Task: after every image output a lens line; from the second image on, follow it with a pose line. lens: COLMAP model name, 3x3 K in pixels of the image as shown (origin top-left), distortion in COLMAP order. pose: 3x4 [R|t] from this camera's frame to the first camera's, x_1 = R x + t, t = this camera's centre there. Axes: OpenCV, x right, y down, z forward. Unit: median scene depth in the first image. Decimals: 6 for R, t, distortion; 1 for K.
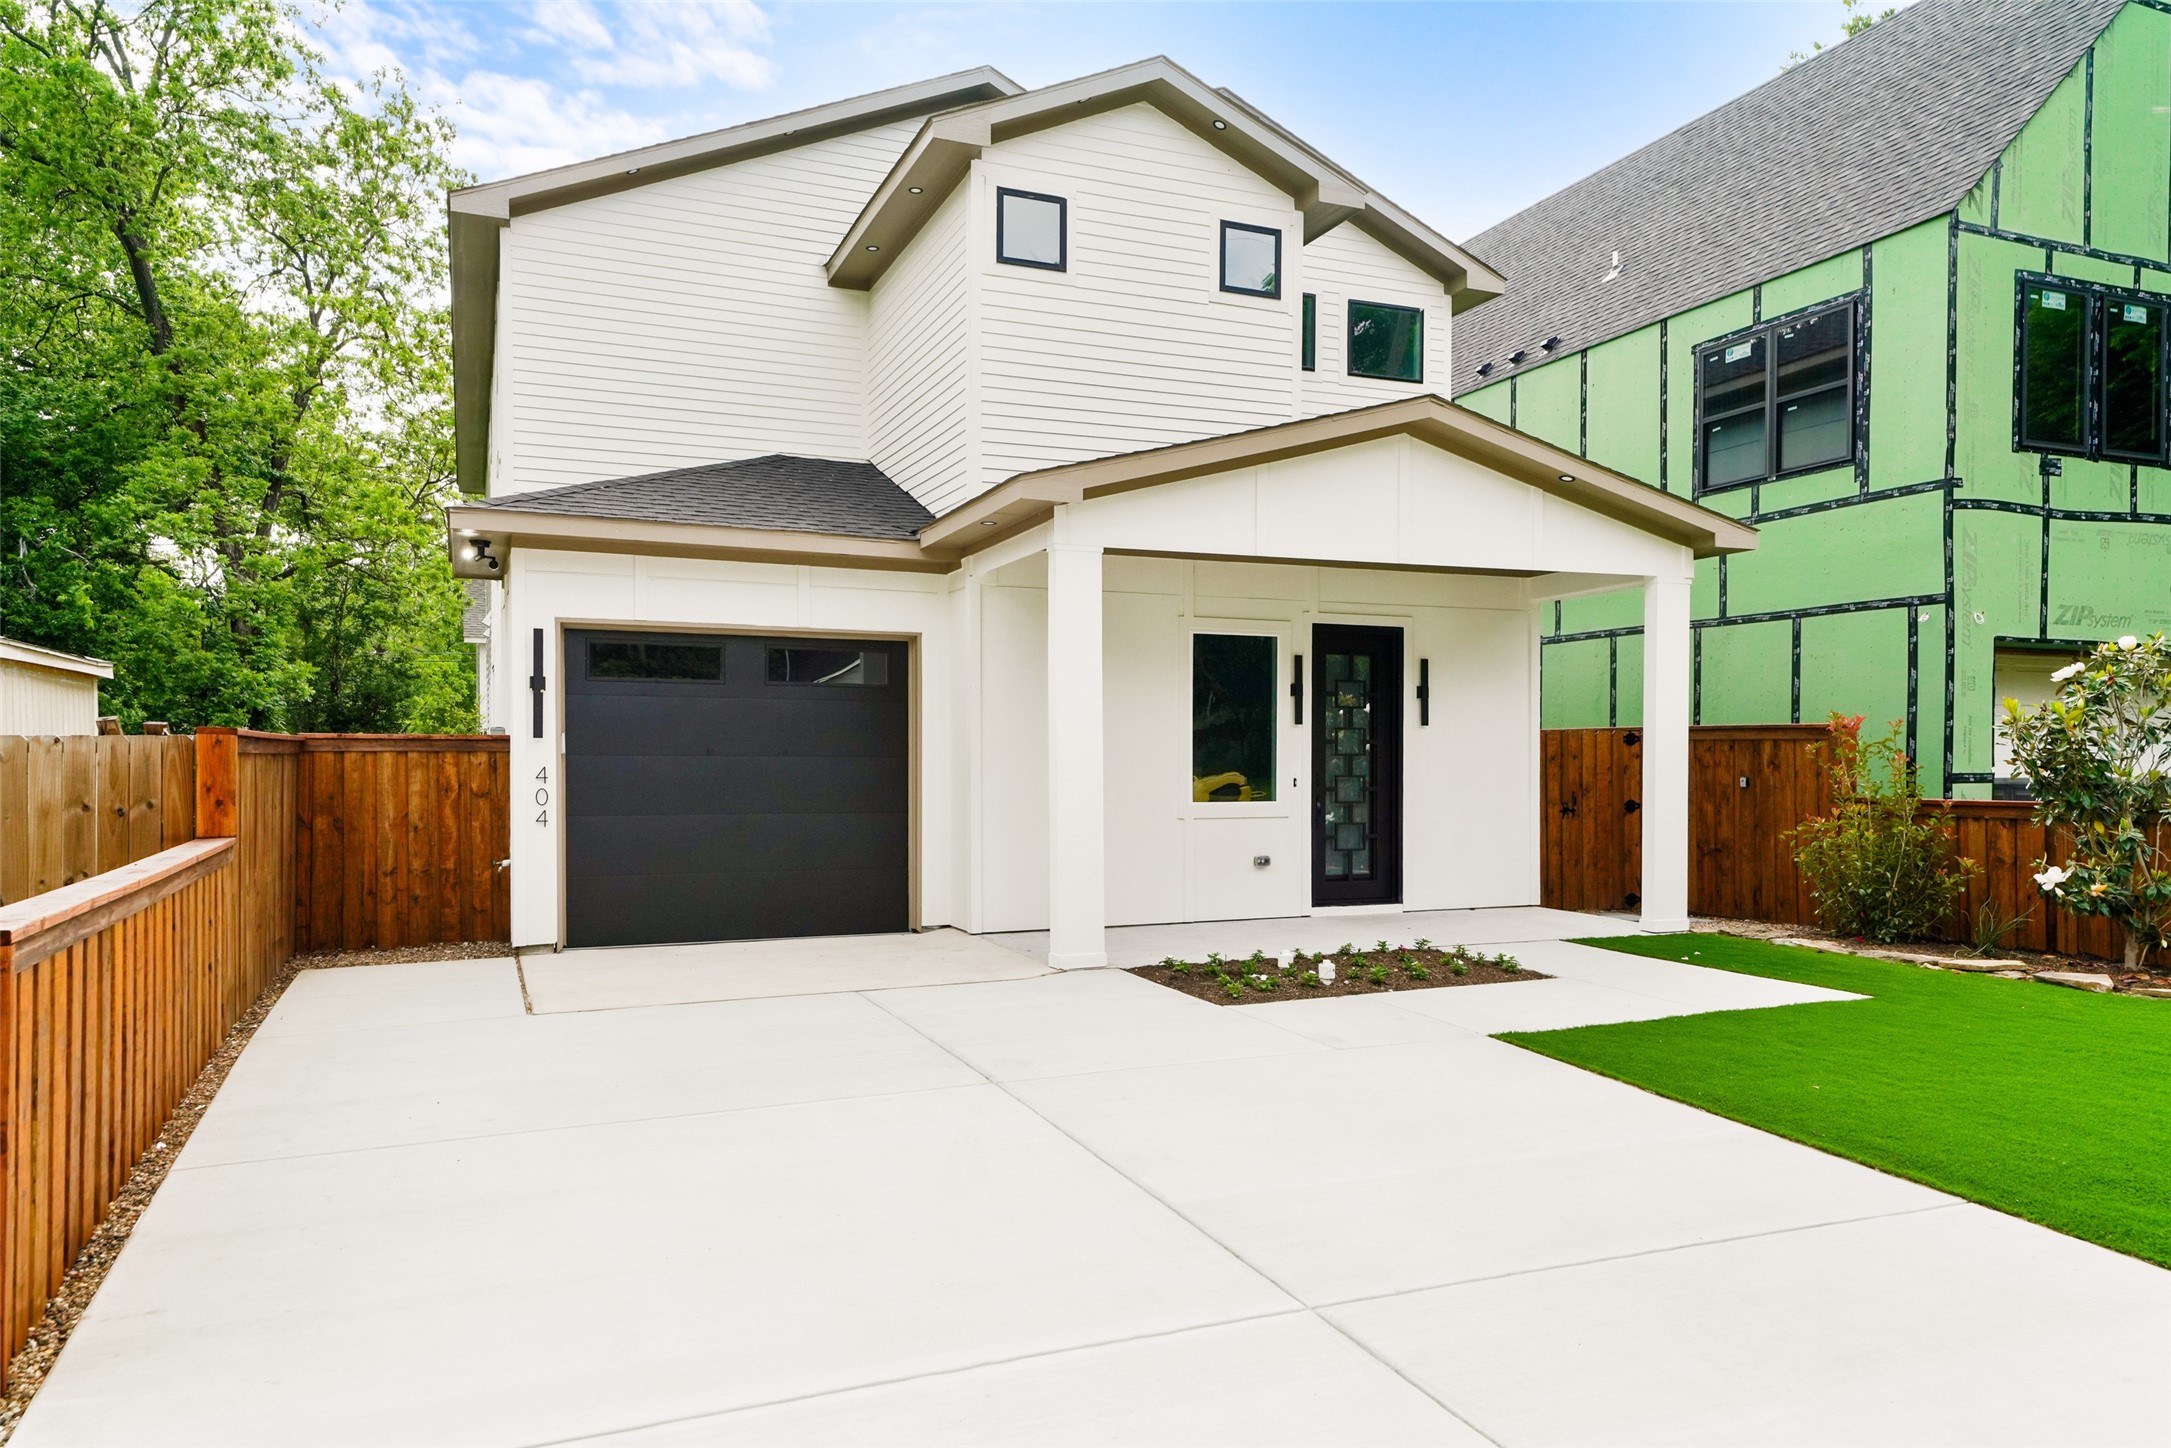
lens RADIAL K [[1440.9, 0, 1083.0], [0, 1440.9, 749.7], [0, 0, 1]] dist [0.060685, -0.038761]
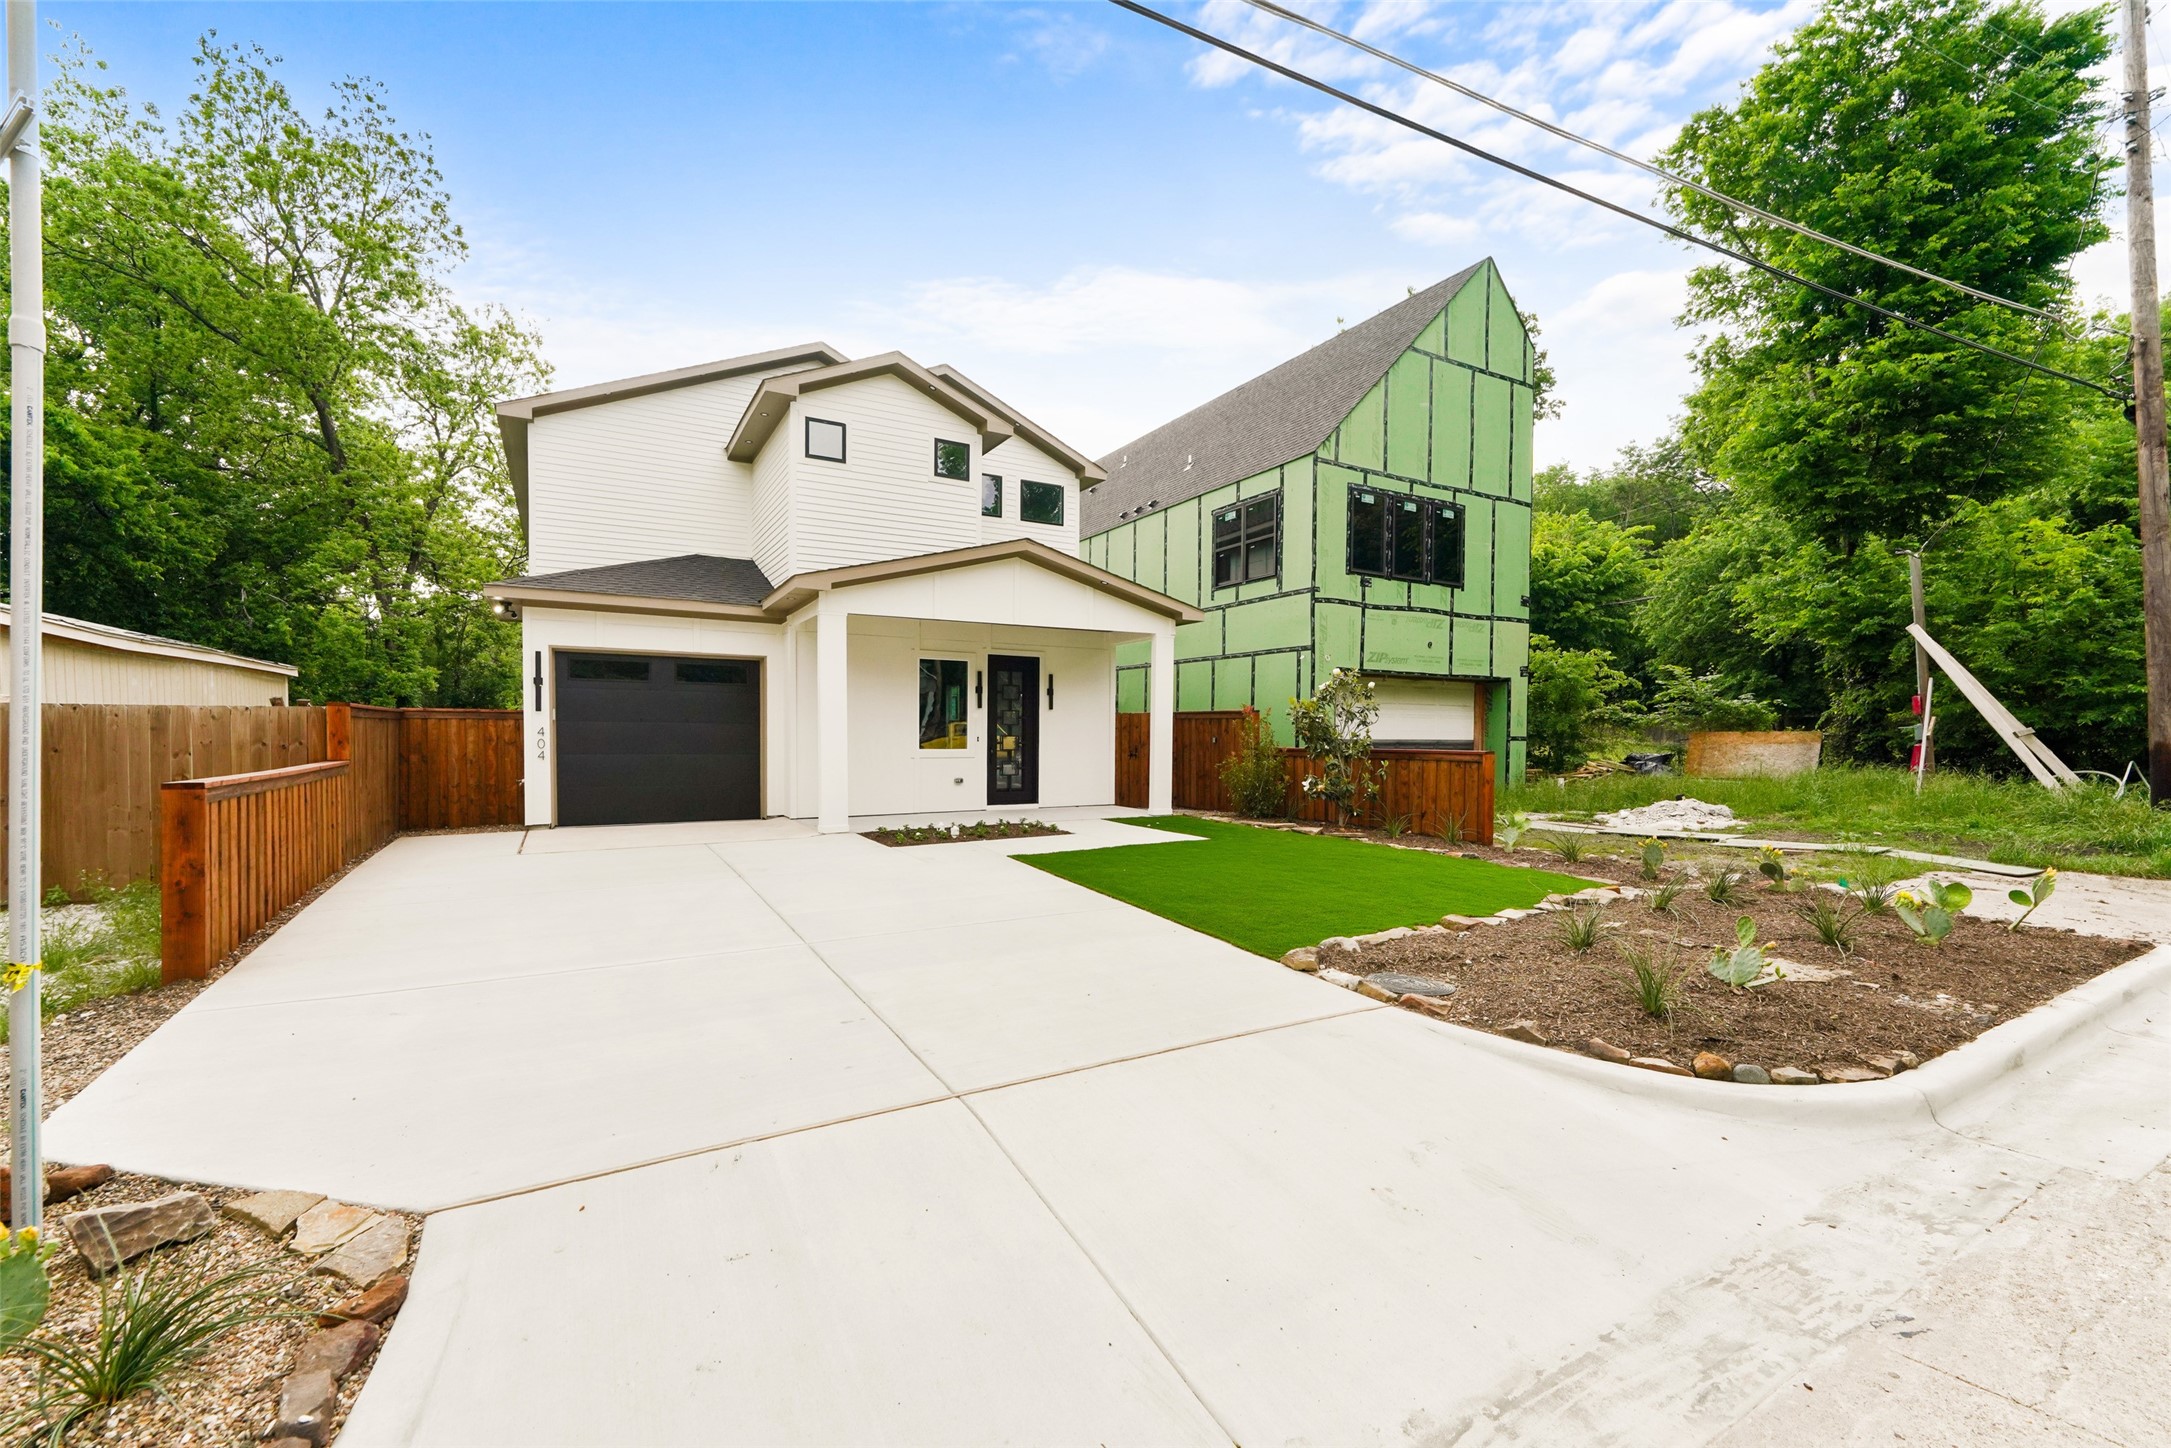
lens RADIAL K [[887.0, 0, 1079.7], [0, 887.0, 746.2], [0, 0, 1]] dist [-0.000406, -0.000395]
pose [[0.992205, 0.003243, 0.124576, 0.128179], [-0.005820, 0.999776, 0.020329, 0.007170], [-0.124483, -0.020896, 0.992002, -0.152259]]
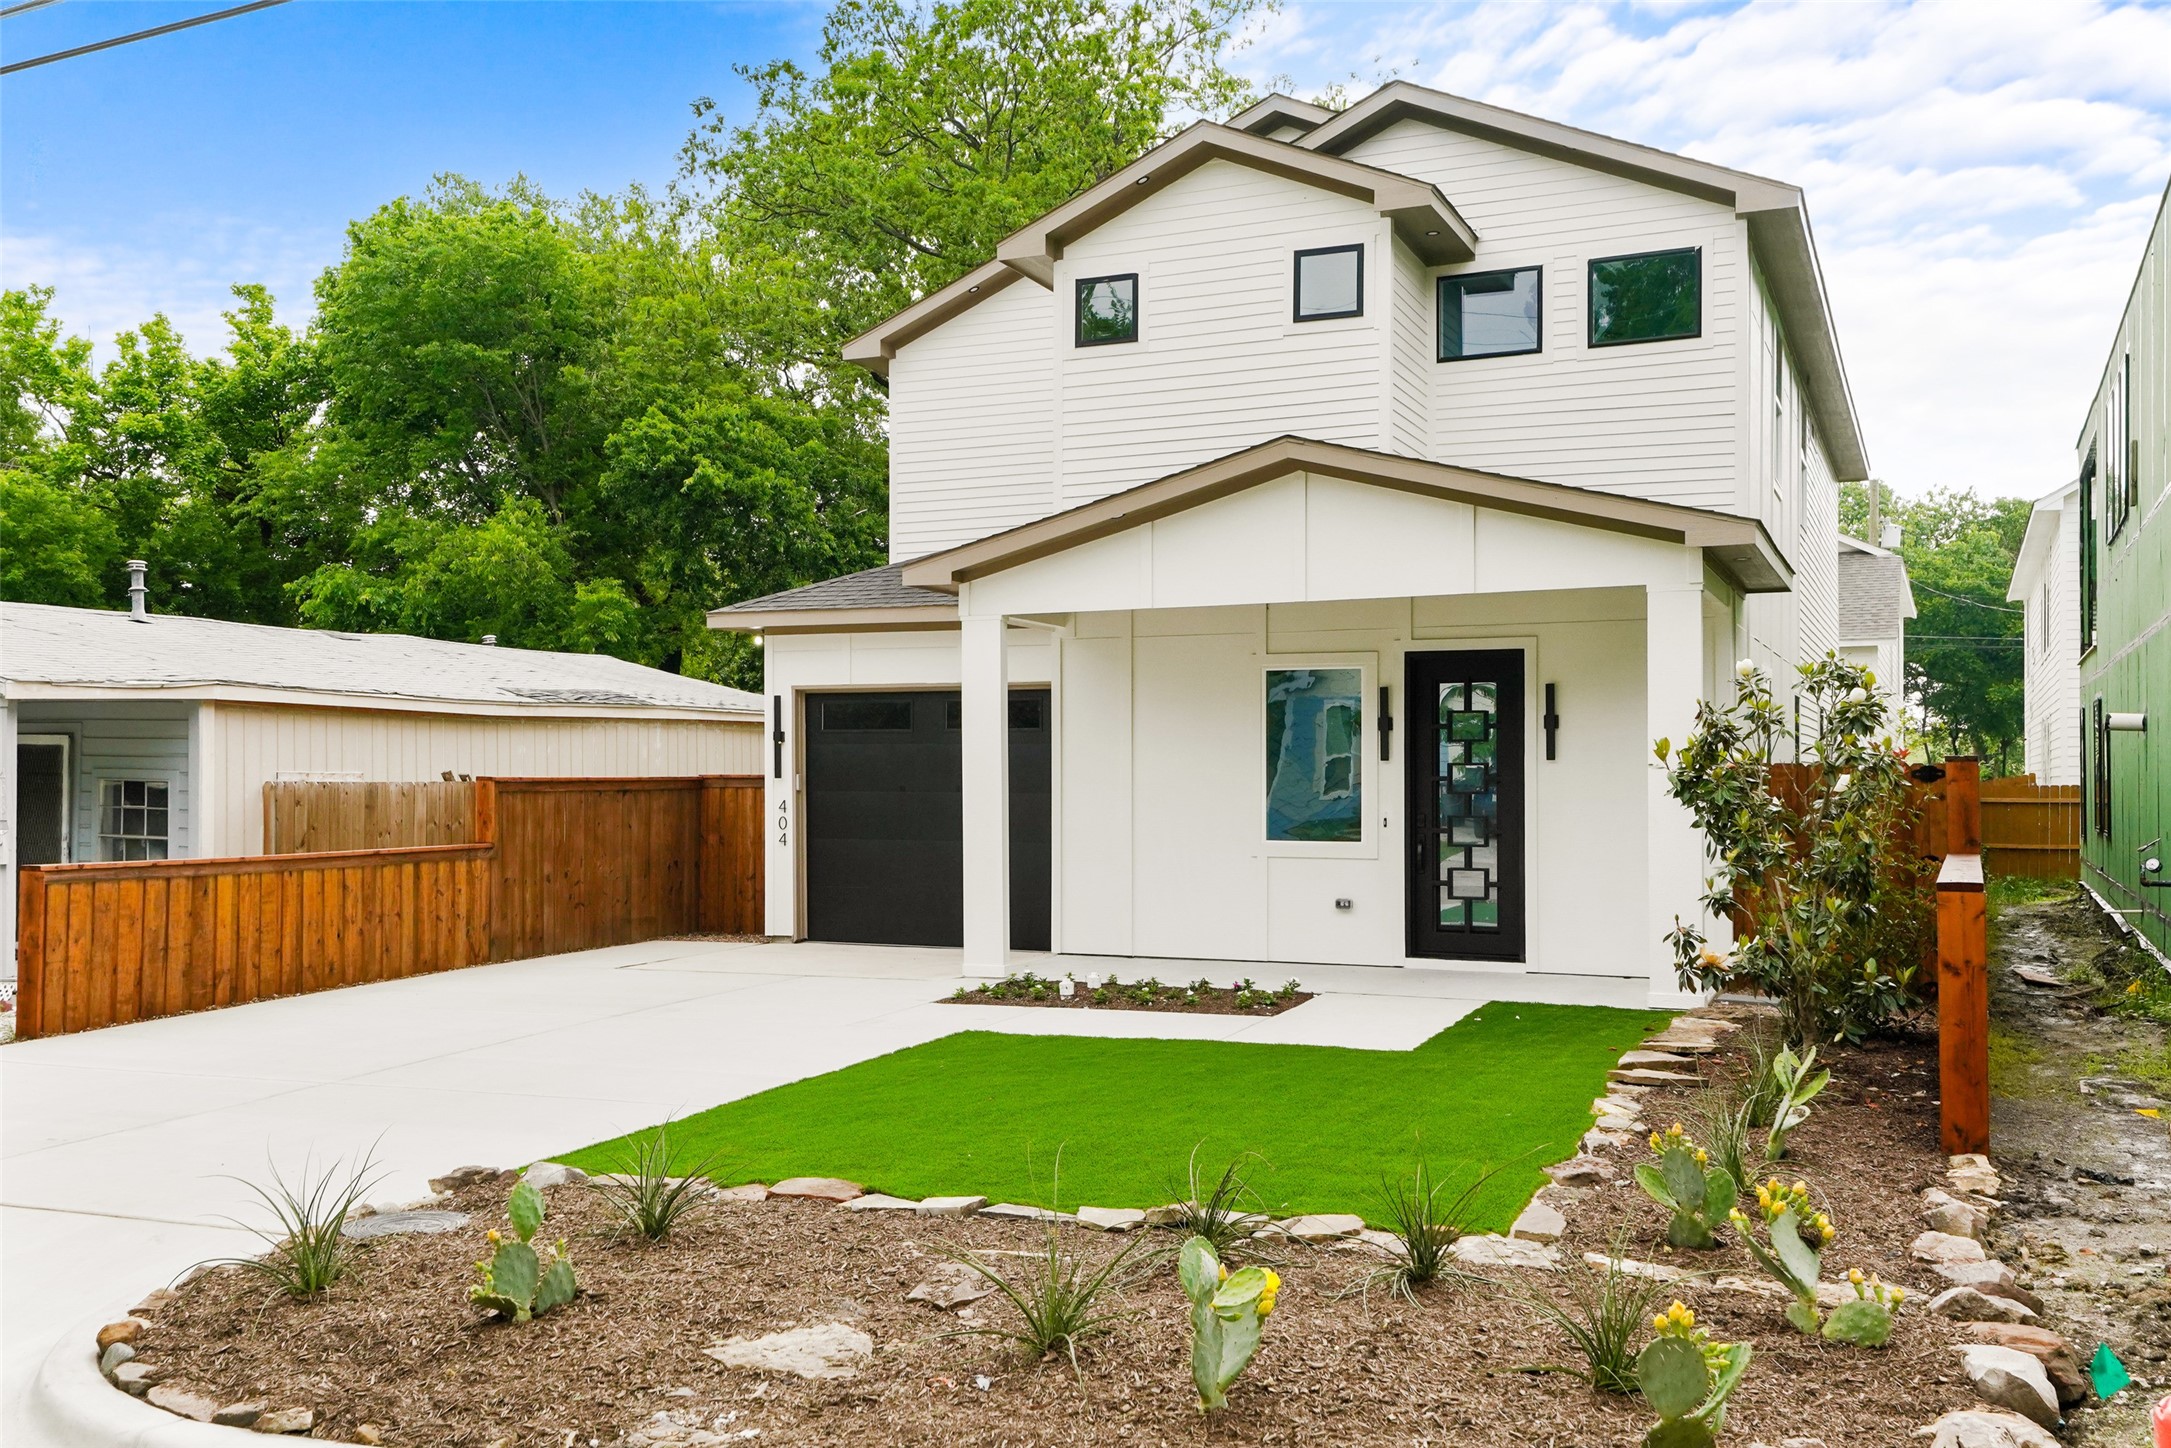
lens RADIAL K [[2062.7, 0, 1085.5], [0, 2062.7, 724.0], [0, 0, 1]] dist [0.085439, 0.002339]
pose [[0.671382, -0.017748, -0.740899, 0.963497], [0.005566, 0.999806, -0.018907, -0.016262], [0.741091, 0.008569, 0.671350, -0.045506]]
